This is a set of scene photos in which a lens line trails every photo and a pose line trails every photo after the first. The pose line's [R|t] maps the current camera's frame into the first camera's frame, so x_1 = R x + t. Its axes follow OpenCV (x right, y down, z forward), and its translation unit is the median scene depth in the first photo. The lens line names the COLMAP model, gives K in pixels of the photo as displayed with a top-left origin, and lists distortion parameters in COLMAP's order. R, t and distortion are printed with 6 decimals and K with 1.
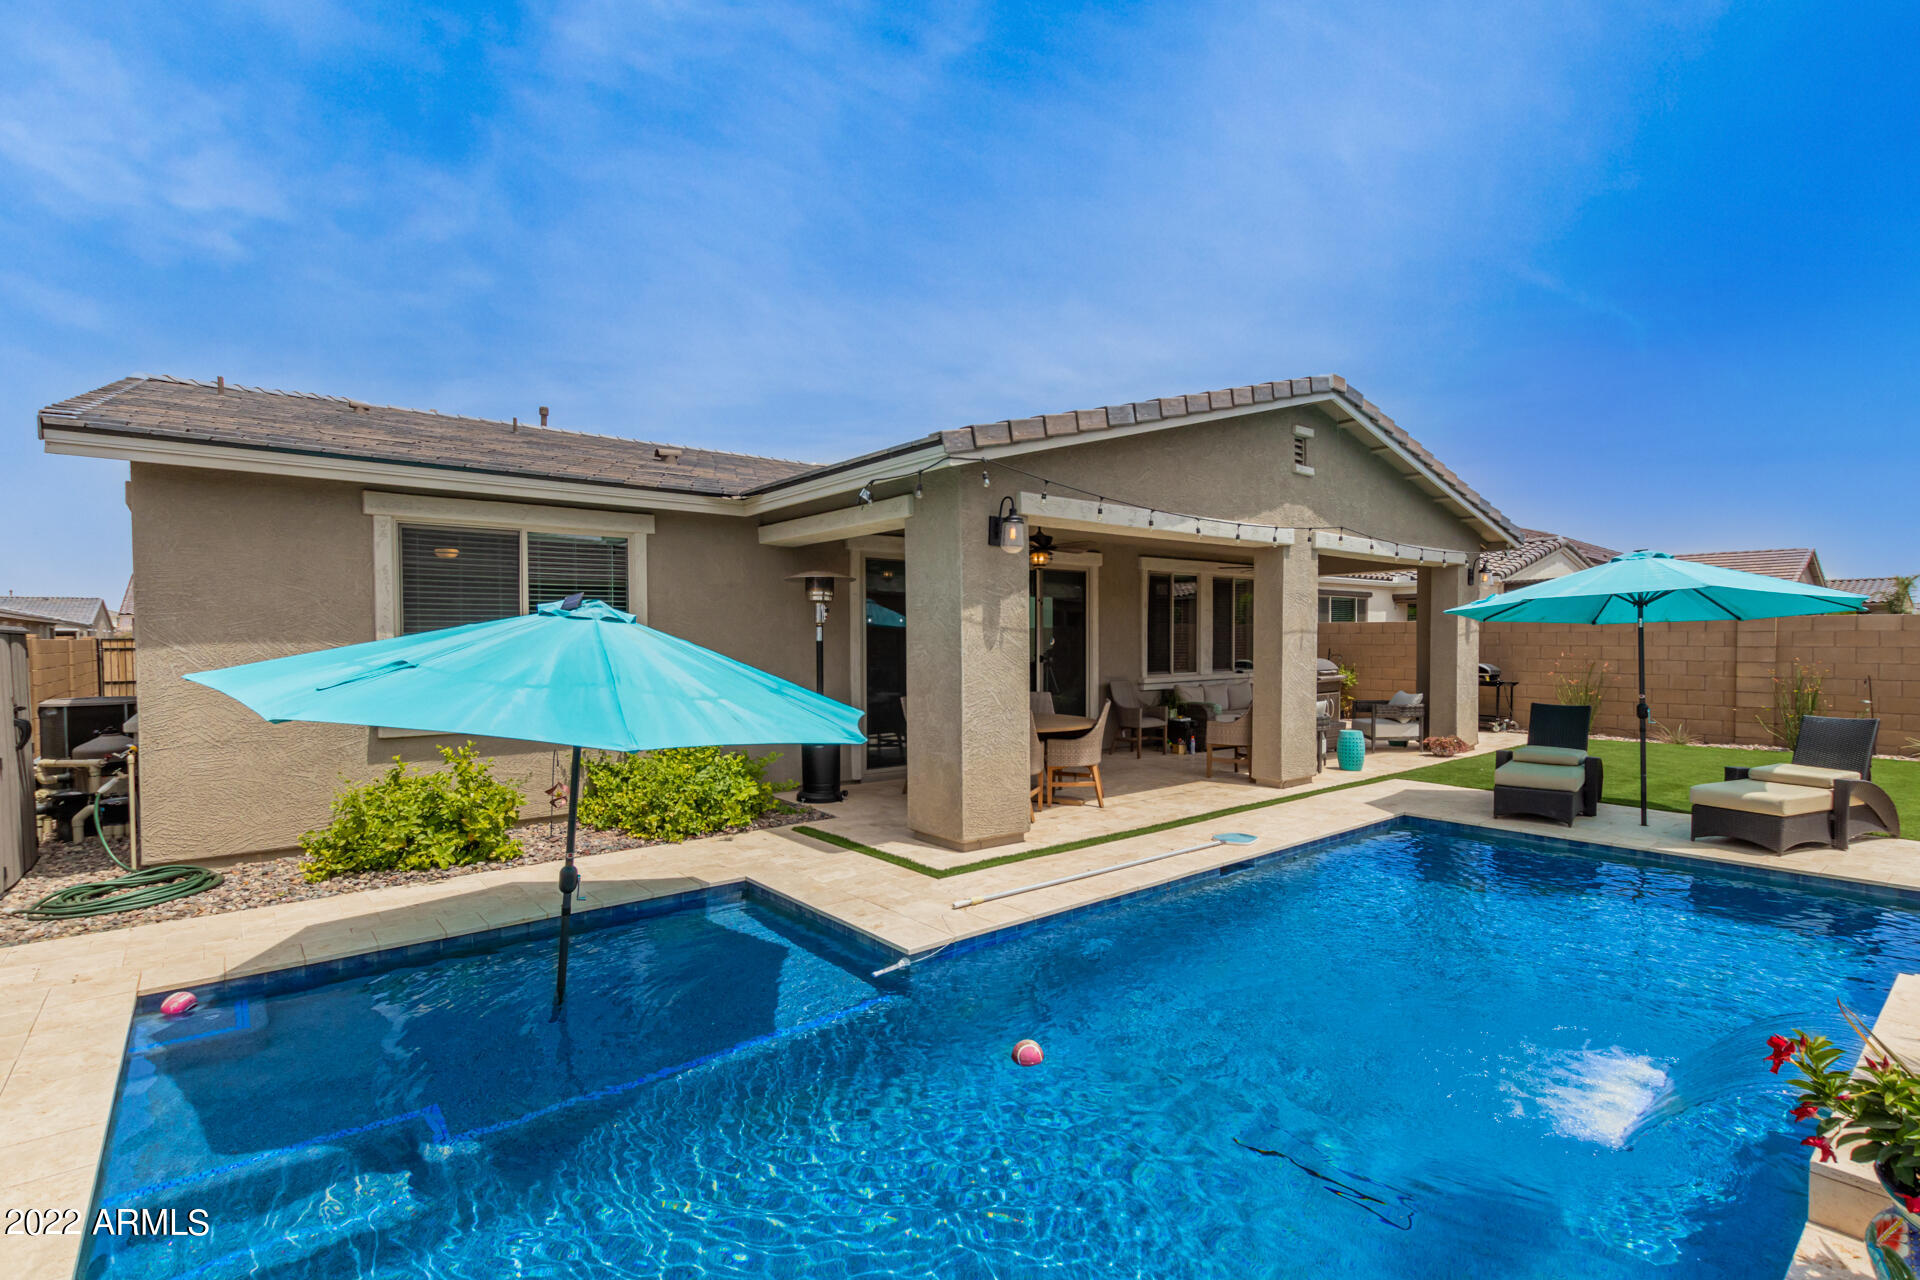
lens RADIAL K [[893.4, 0, 960.7], [0, 893.4, 644.2], [0, 0, 1]] dist [-0.000088, 0.000004]
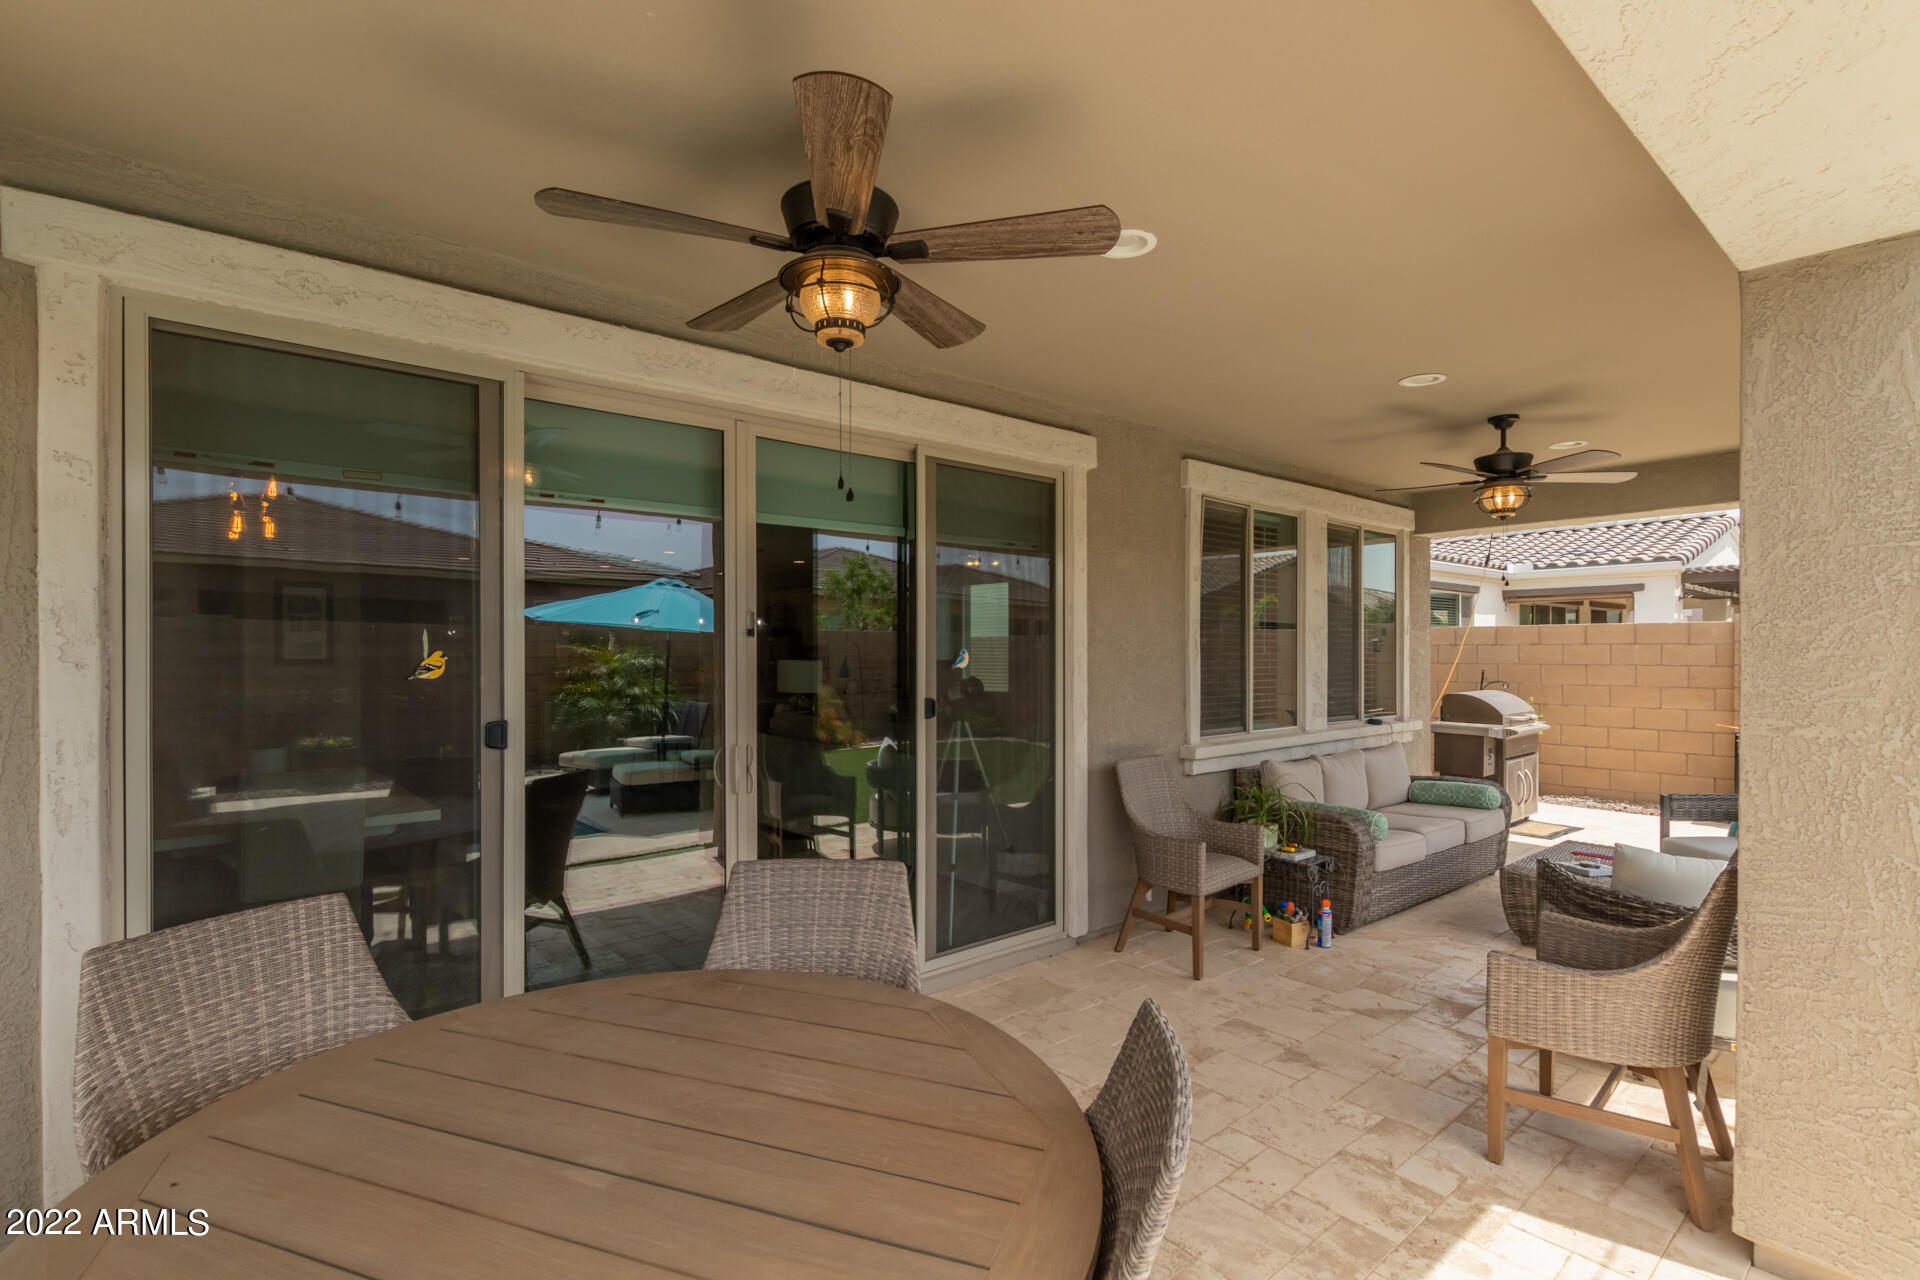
lens RADIAL K [[893.4, 0, 958.4], [0, 893.4, 646.7], [0, 0, 1]] dist [-0.000088, 0.000004]
pose [[0.999905, 0.002237, 0.013574, 0.087655], [-0.002083, 0.999933, -0.011402, -0.004107], [-0.013598, 0.011372, 0.999843, 0.577478]]
